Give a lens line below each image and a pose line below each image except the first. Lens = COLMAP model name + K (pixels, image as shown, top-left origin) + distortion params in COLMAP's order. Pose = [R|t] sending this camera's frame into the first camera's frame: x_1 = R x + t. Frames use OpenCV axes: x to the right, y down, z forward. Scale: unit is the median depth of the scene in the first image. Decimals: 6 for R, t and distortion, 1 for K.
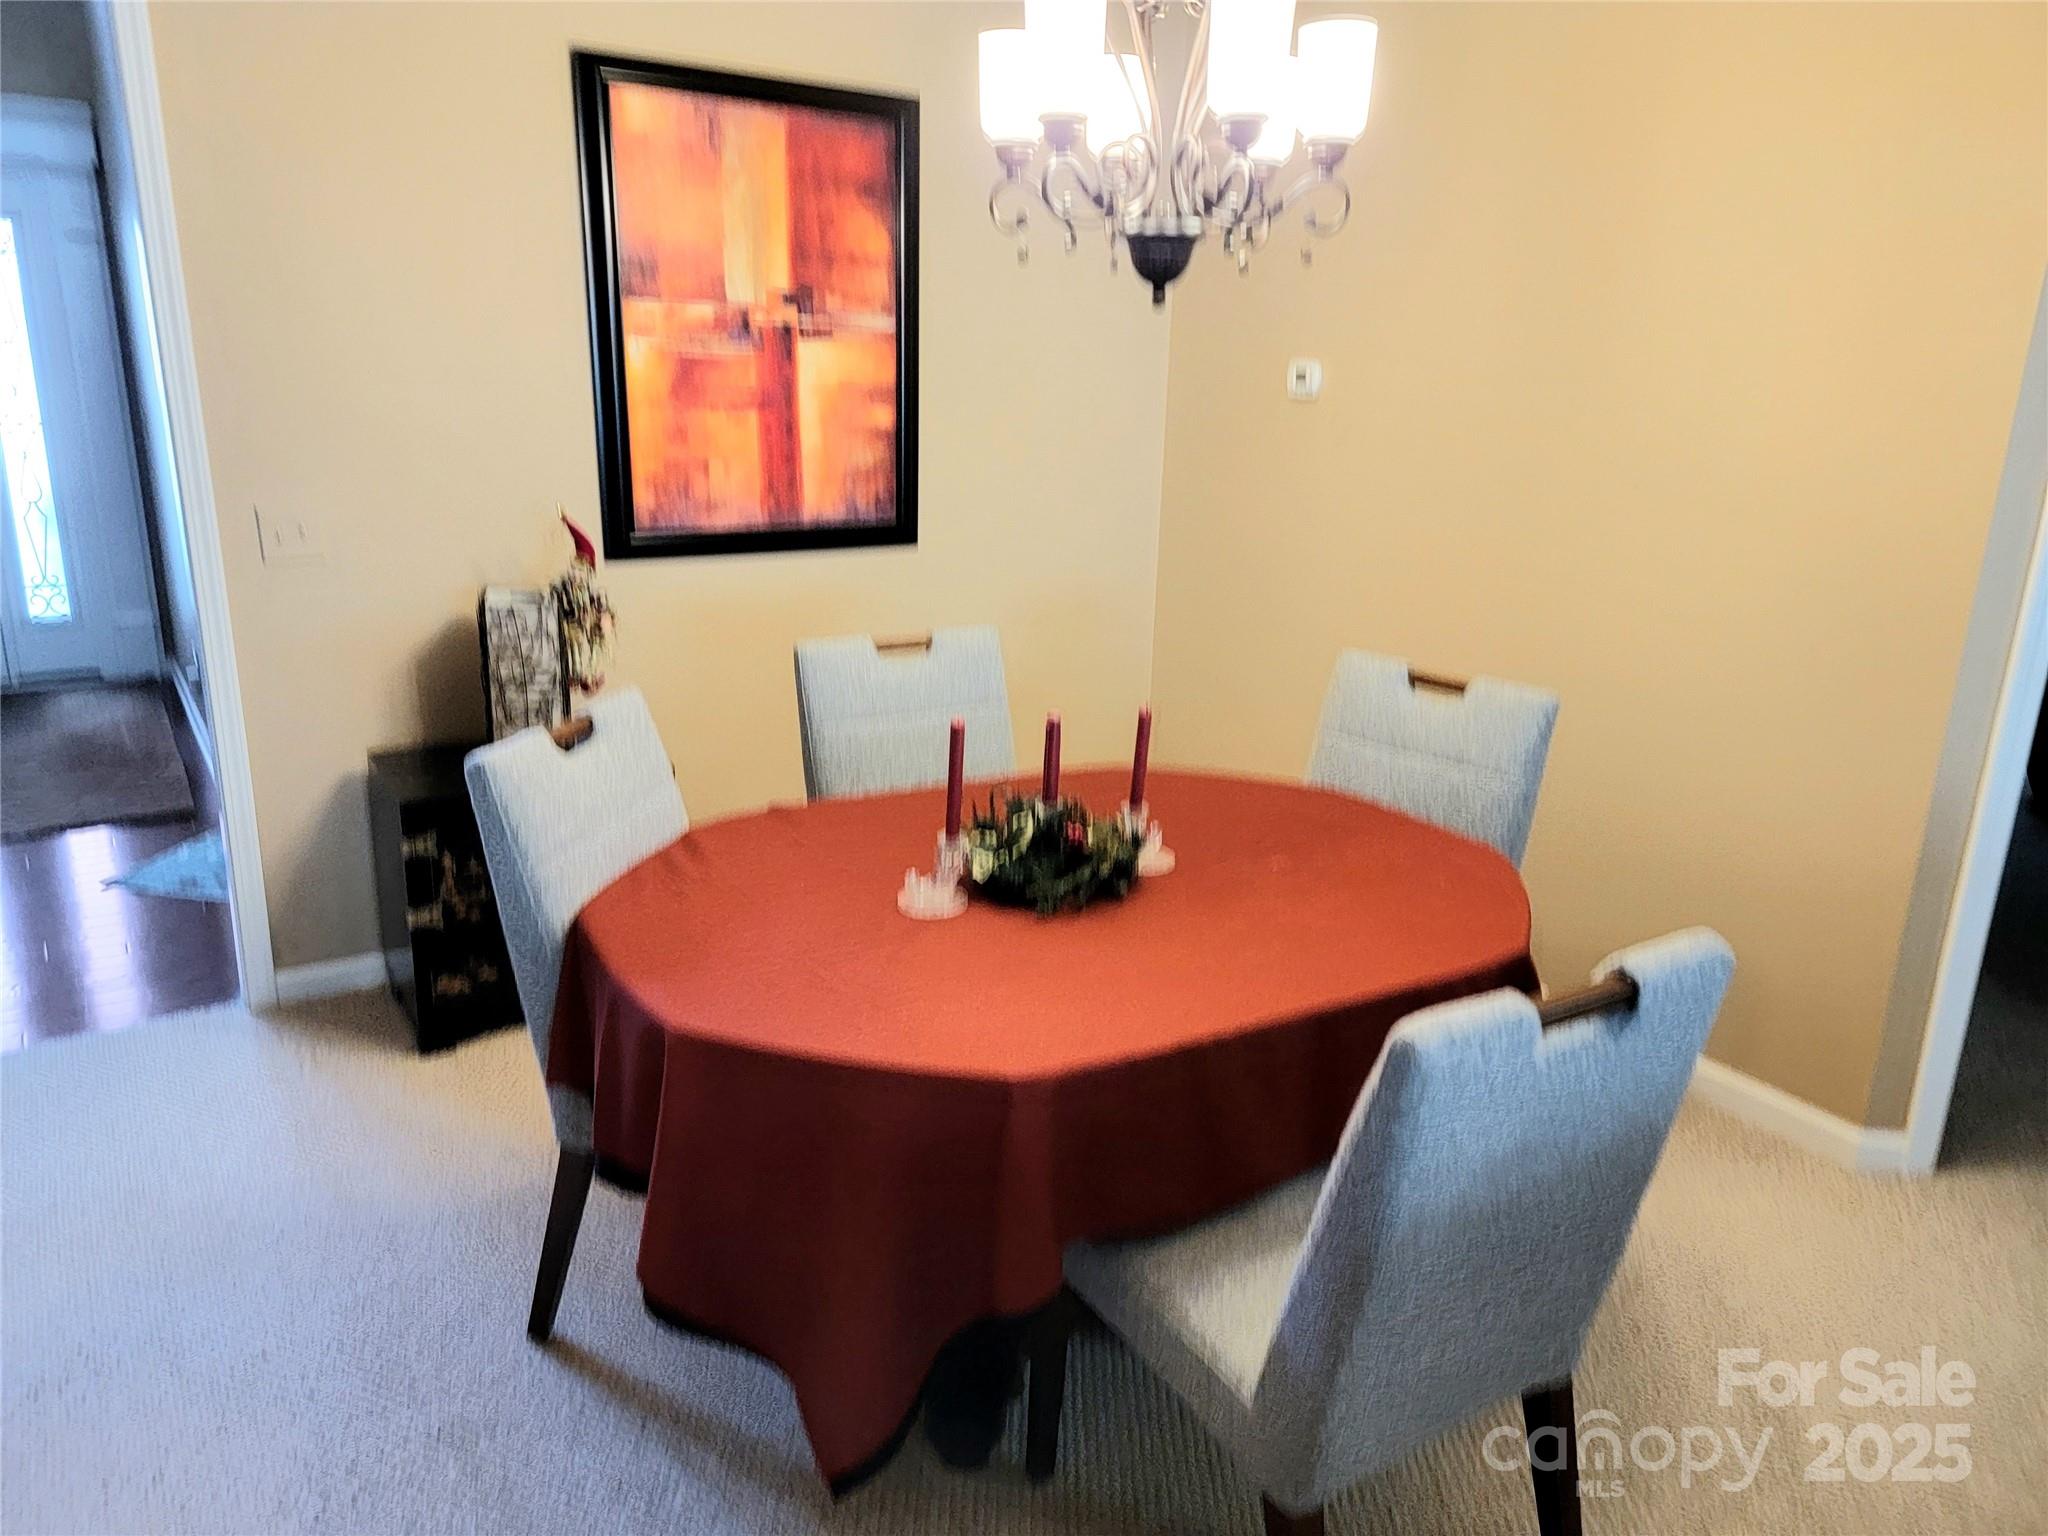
lens RADIAL K [[1409.2, 0, 1018.5], [0, 1409.2, 775.3], [0, 0, 1]] dist [0.025031, -0.015169]
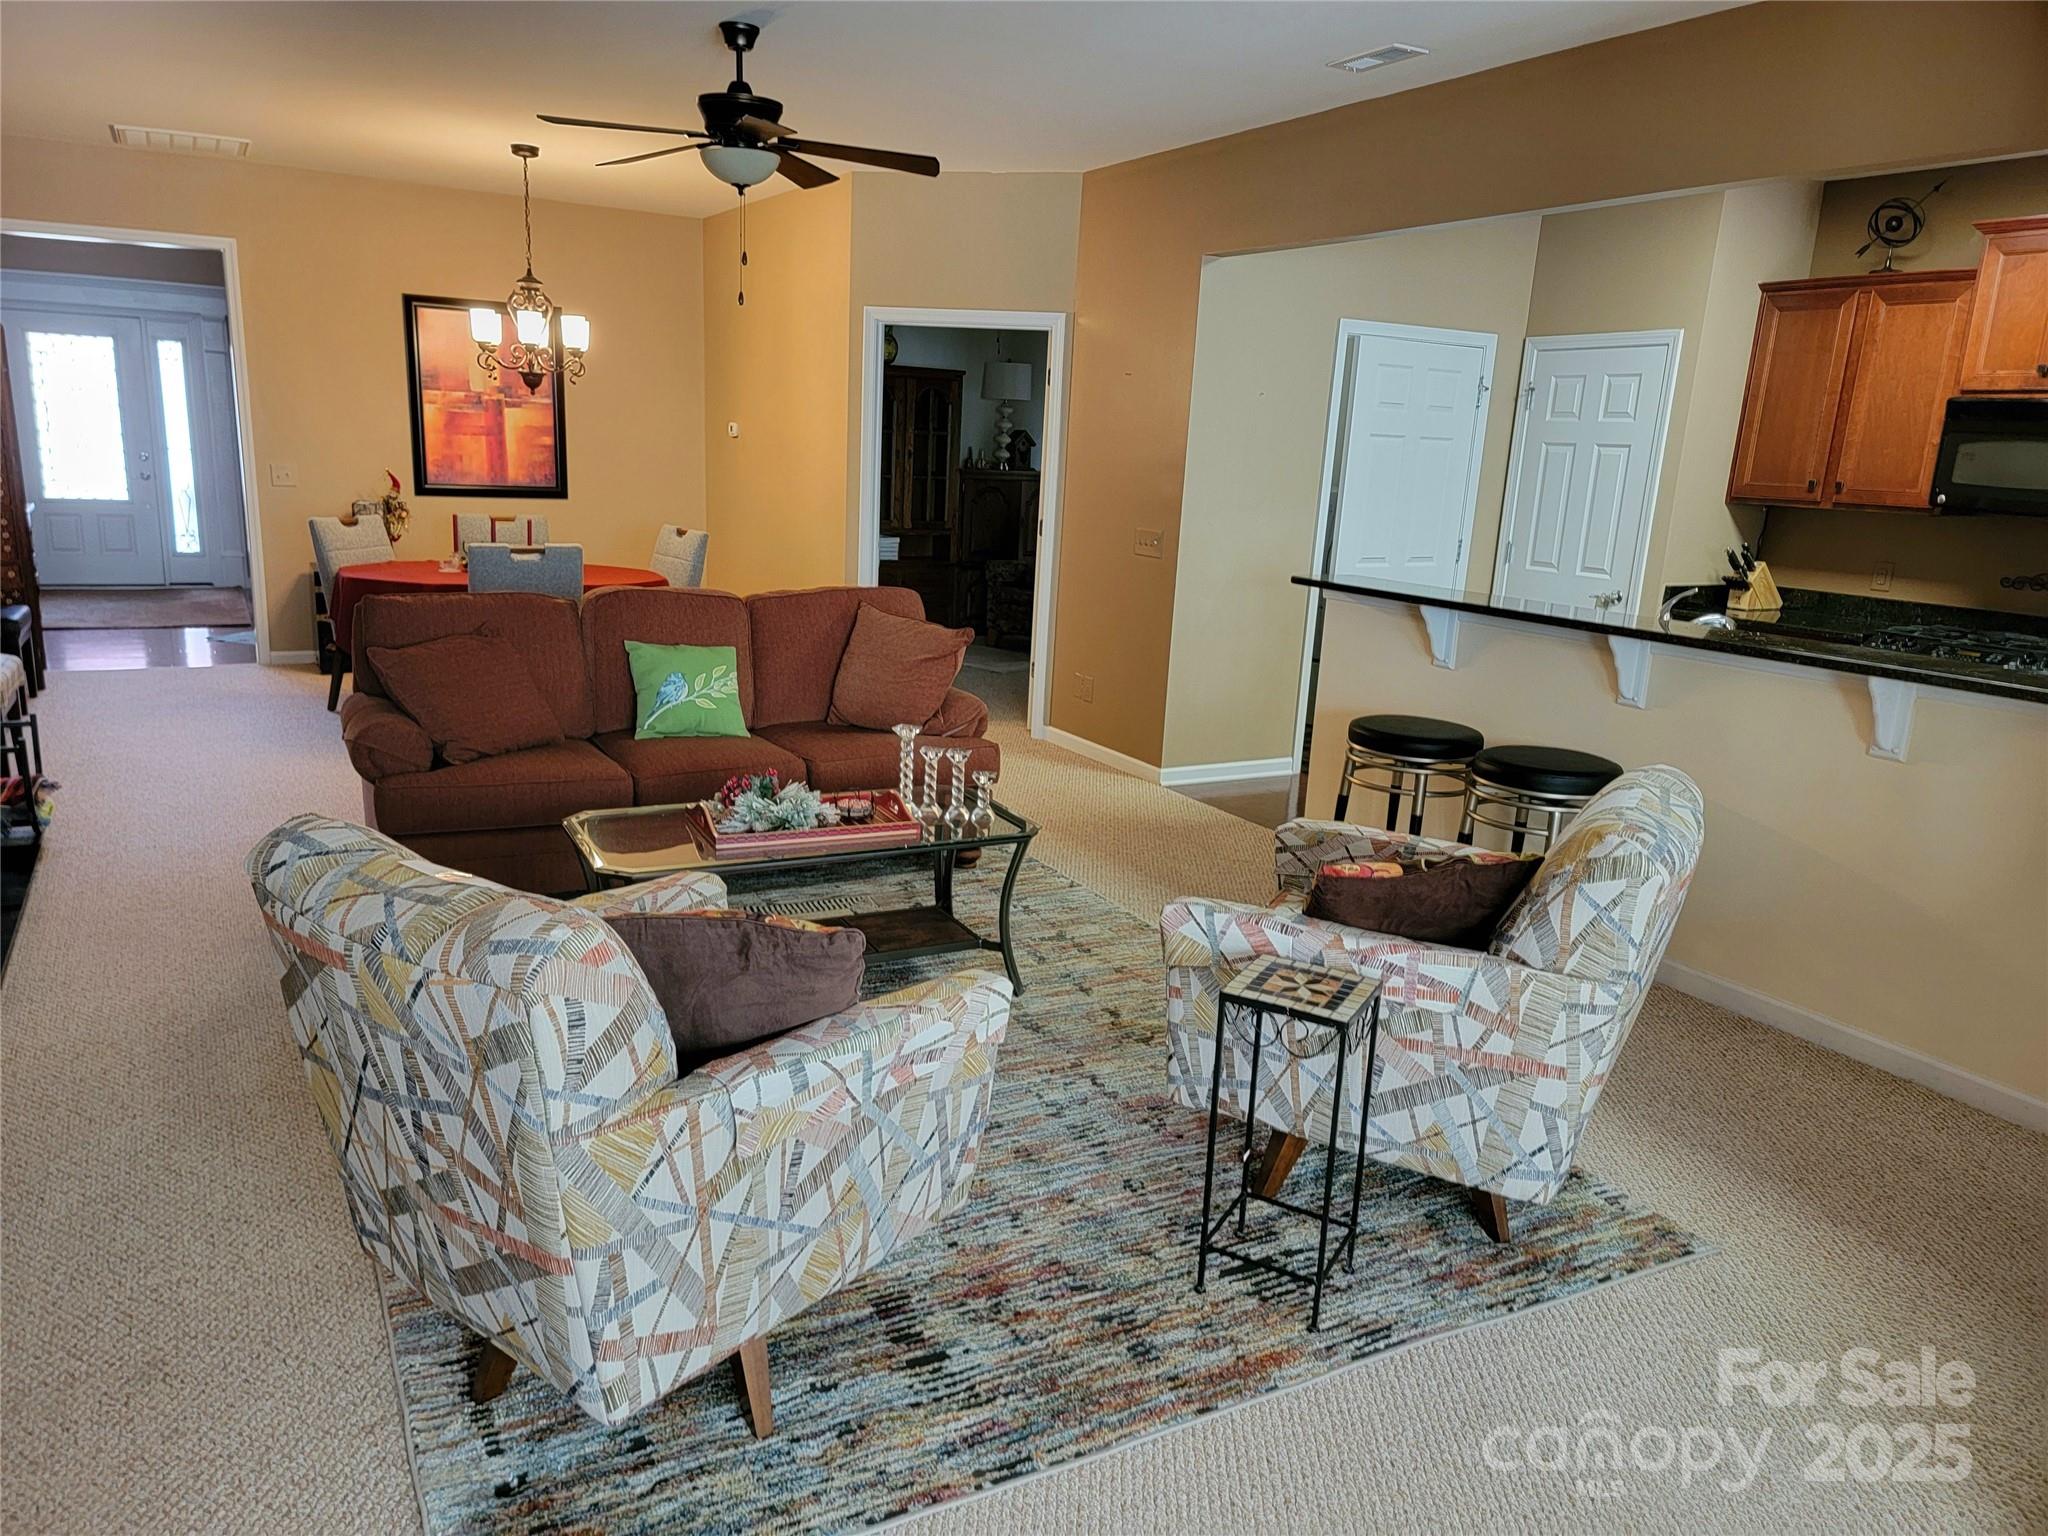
lens RADIAL K [[1409.2, 0, 1028.9], [0, 1409.2, 765.1], [0, 0, 1]] dist [0.025031, -0.015169]
pose [[0.998030, 0.030560, -0.054784, 0.881384], [-0.034001, 0.997433, -0.063019, 0.416044], [0.052717, 0.064757, 0.996508, -1.295844]]
